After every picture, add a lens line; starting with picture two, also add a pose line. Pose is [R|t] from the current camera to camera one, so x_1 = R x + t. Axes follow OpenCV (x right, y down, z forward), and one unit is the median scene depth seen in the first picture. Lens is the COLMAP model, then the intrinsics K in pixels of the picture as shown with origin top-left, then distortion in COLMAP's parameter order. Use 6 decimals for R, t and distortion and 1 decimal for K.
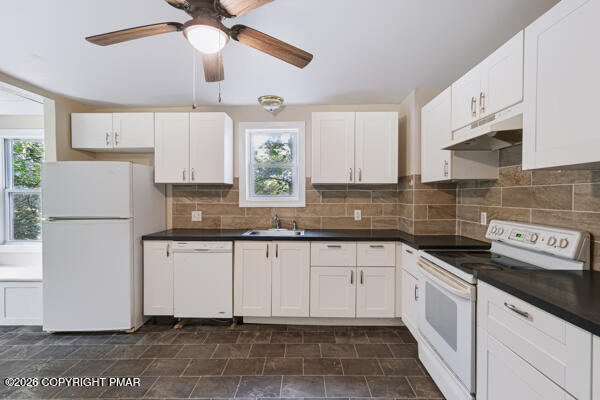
lens RADIAL K [[285.4, 0, 298.5], [0, 285.4, 199.5], [0, 0, 1]] dist [-0.001226, 0.003825]
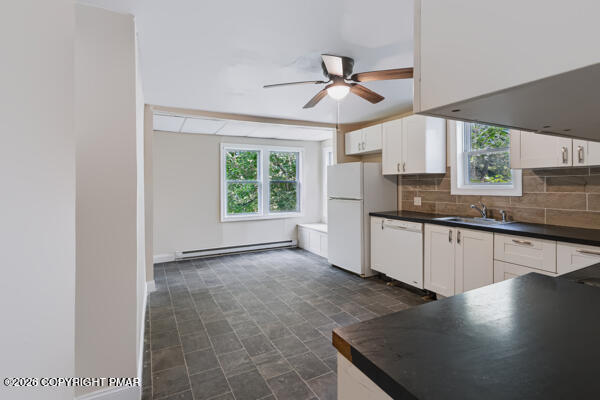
lens RADIAL K [[285.4, 0, 298.9], [0, 285.4, 184.3], [0, 0, 1]] dist [-0.001226, 0.003825]
pose [[0.477861, -0.007121, -0.878407, 0.546413], [-0.003595, 0.999943, -0.010062, 0.001634], [0.878428, 0.007967, 0.477808, 0.003696]]
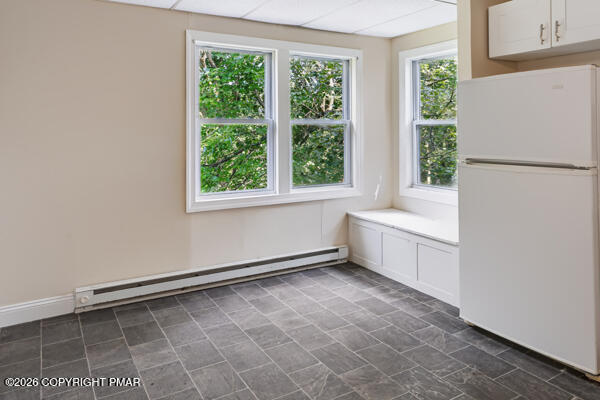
lens RADIAL K [[428.5, 0, 299.4], [0, 428.5, 123.1], [0, 0, 1]] dist [0.022472, -0.004209]
pose [[0.523538, -0.015696, -0.851858, -0.172263], [-0.008995, 0.999673, -0.023947, 0.005112], [0.851955, 0.020200, 0.523226, 0.085243]]
